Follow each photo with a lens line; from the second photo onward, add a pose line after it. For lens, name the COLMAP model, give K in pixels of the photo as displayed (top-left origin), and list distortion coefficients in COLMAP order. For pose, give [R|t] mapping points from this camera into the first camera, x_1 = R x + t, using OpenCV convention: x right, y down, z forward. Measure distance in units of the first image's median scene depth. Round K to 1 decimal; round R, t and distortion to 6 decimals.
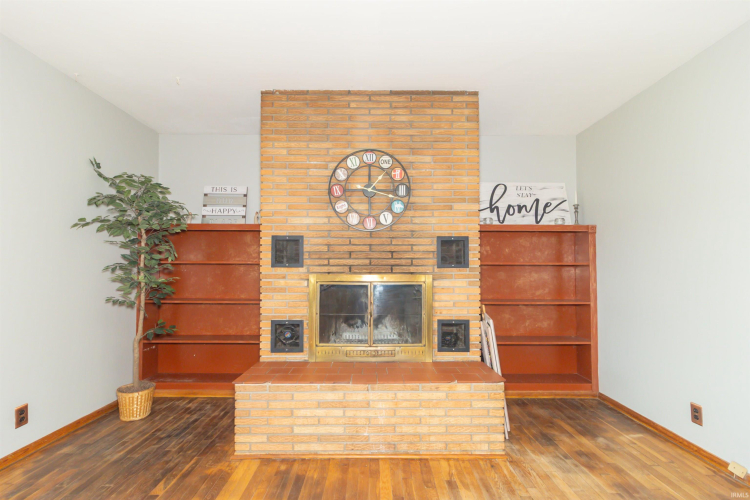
lens RADIAL K [[356.0, 0, 373.7], [0, 356.0, 258.8], [0, 0, 1]] dist [0.001805, 0.000234]
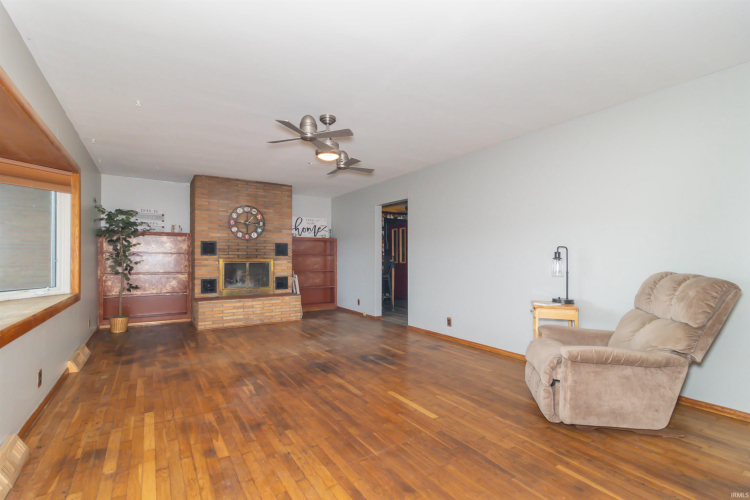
lens RADIAL K [[356.0, 0, 373.7], [0, 356.0, 258.8], [0, 0, 1]] dist [0.001805, 0.000234]
pose [[0.848122, -0.004359, 0.529784, -0.548821], [-0.014642, 0.999391, 0.031663, -0.041442], [-0.529599, -0.034611, 0.847542, -1.447655]]
